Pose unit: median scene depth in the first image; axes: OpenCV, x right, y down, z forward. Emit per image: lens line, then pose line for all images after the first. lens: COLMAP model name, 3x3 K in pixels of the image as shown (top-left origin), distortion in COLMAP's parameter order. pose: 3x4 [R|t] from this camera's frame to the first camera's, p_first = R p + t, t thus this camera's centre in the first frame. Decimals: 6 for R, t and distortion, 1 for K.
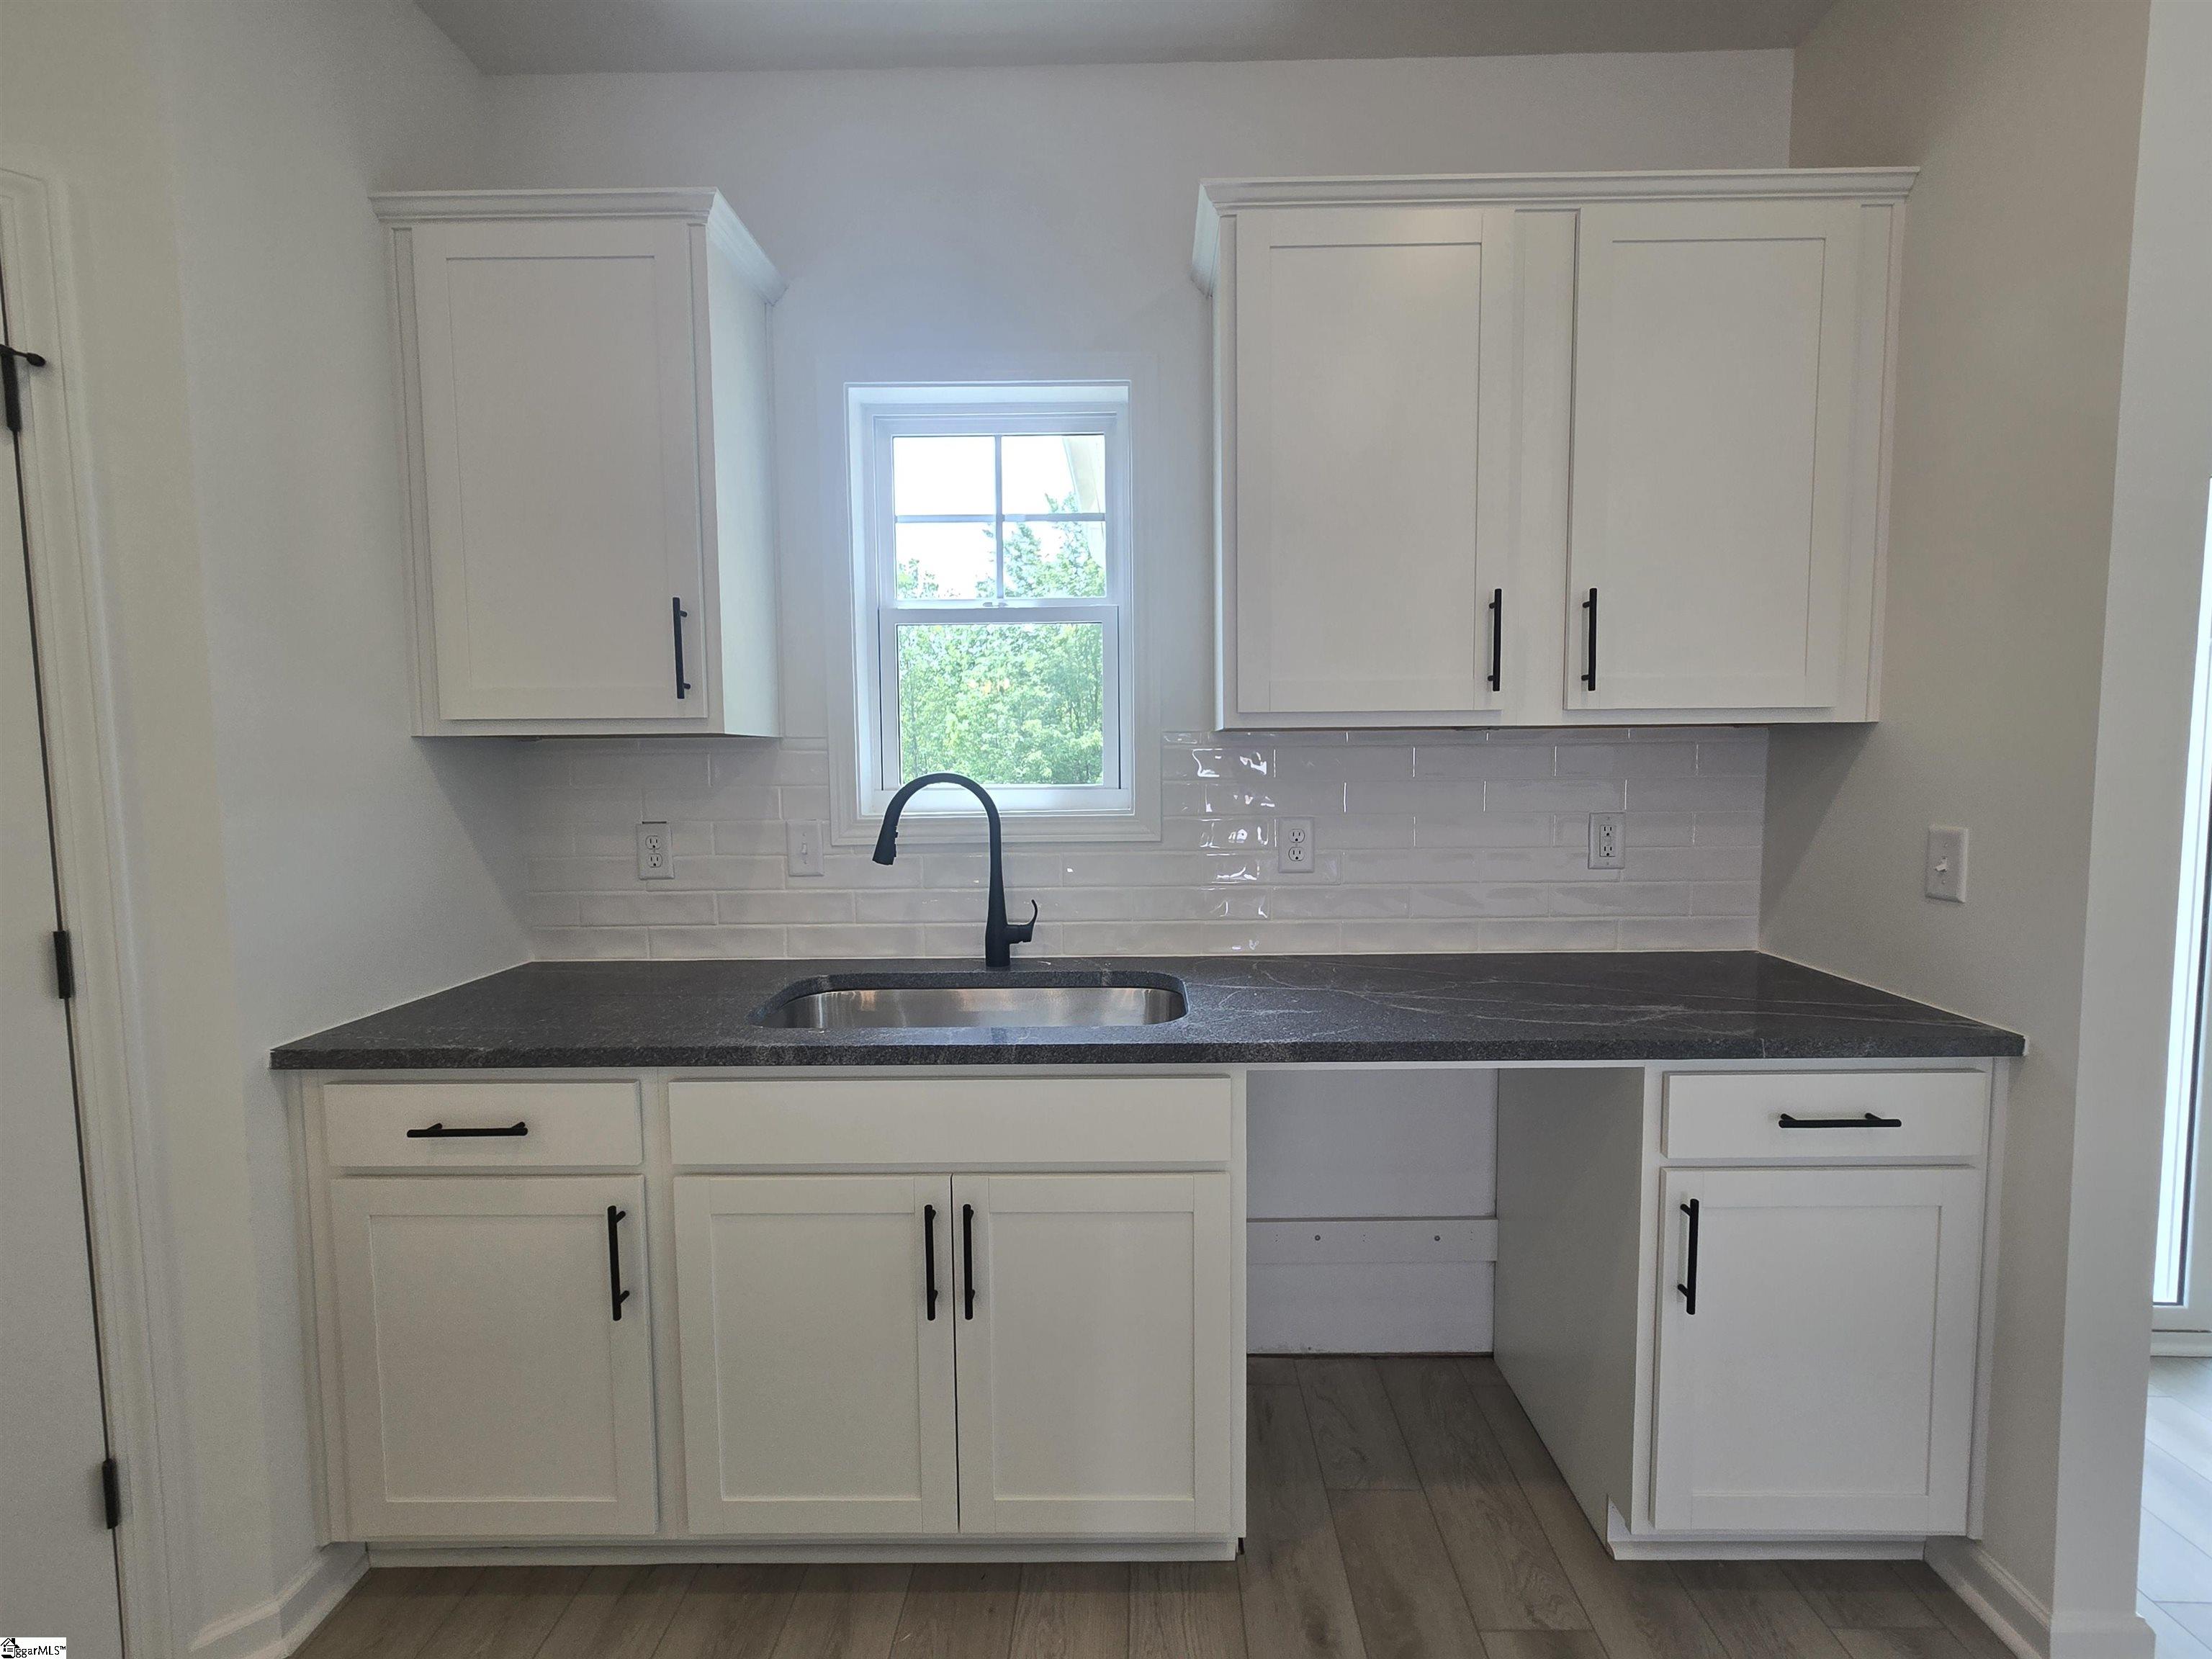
lens RADIAL K [[970.4, 0, 1131.6], [0, 970.4, 827.0], [0, 0, 1]] dist [-0.003166, 0.004254]
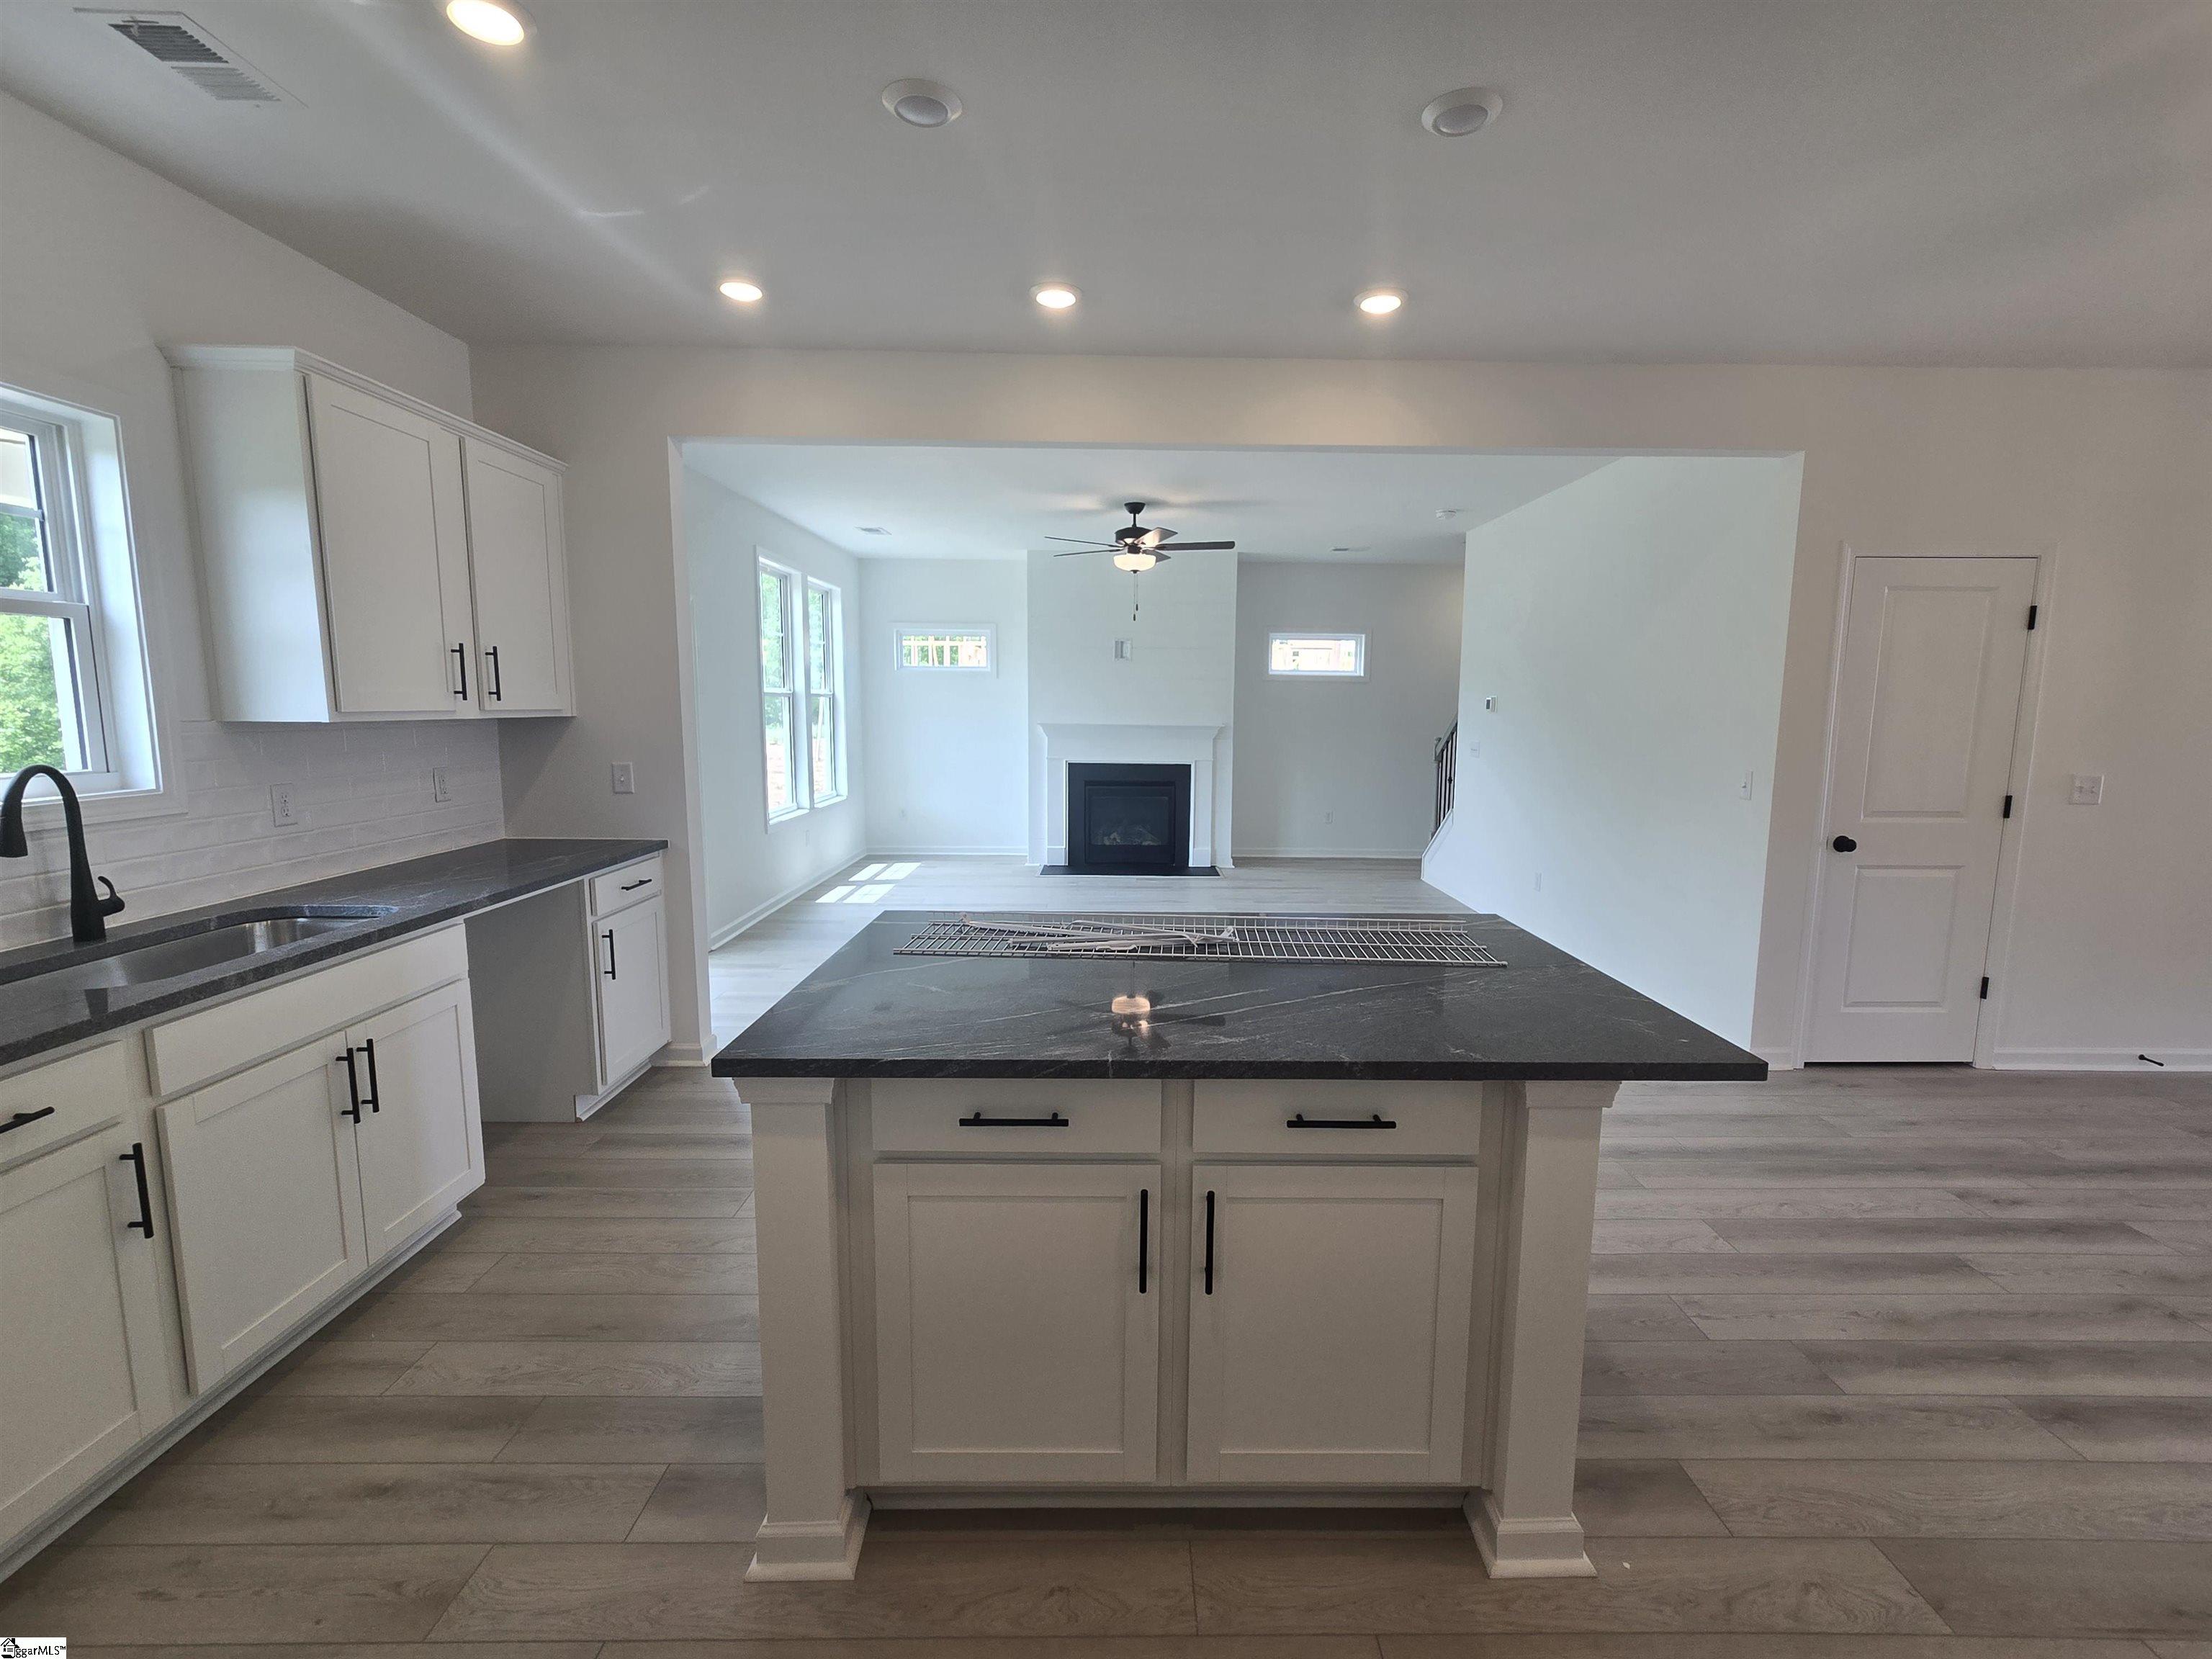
lens RADIAL K [[970.4, 0, 1131.6], [0, 970.4, 827.0], [0, 0, 1]] dist [-0.003166, 0.004254]
pose [[-0.023311, -0.118520, 0.992678, -1.279999], [0.064831, 0.990679, 0.119803, -0.038392], [-0.997624, 0.067149, -0.015410, -0.157881]]
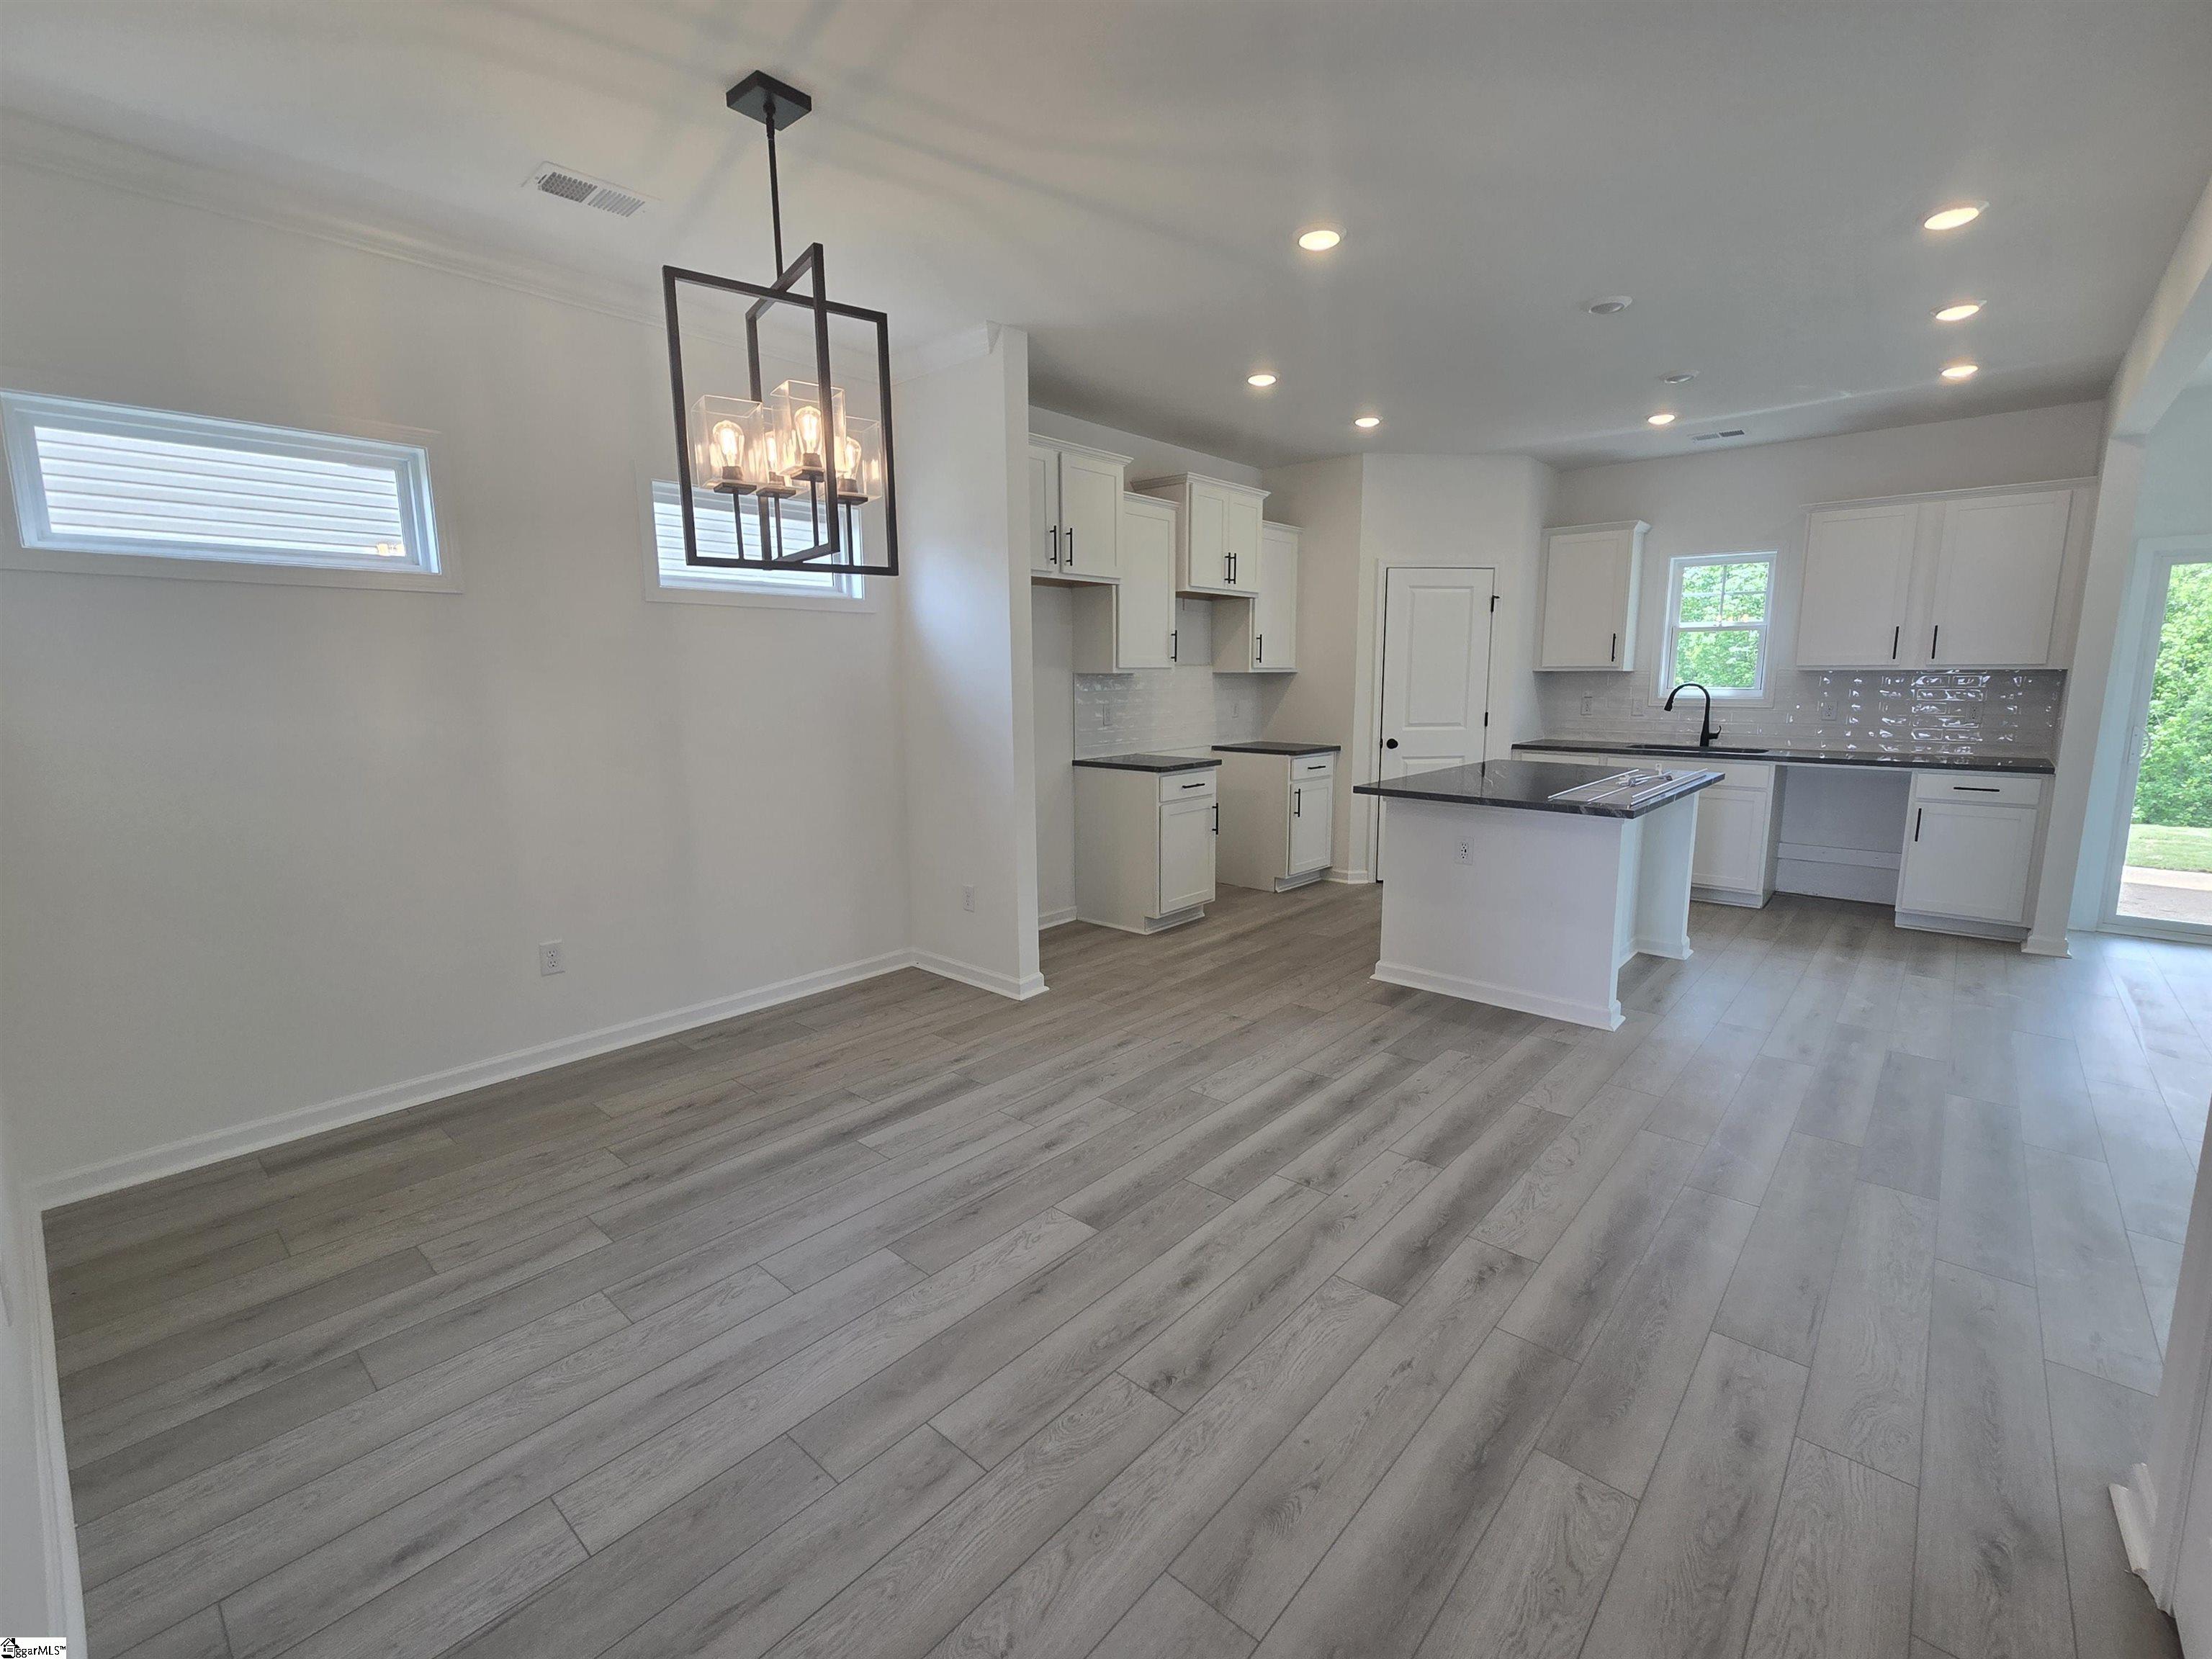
lens RADIAL K [[970.4, 0, 1131.6], [0, 970.4, 827.0], [0, 0, 1]] dist [-0.003166, 0.004254]
pose [[0.763941, 0.108982, -0.636017, 0.481610], [-0.050574, 0.992715, 0.109356, 0.158767], [0.643301, -0.051375, 0.763887, -2.655222]]
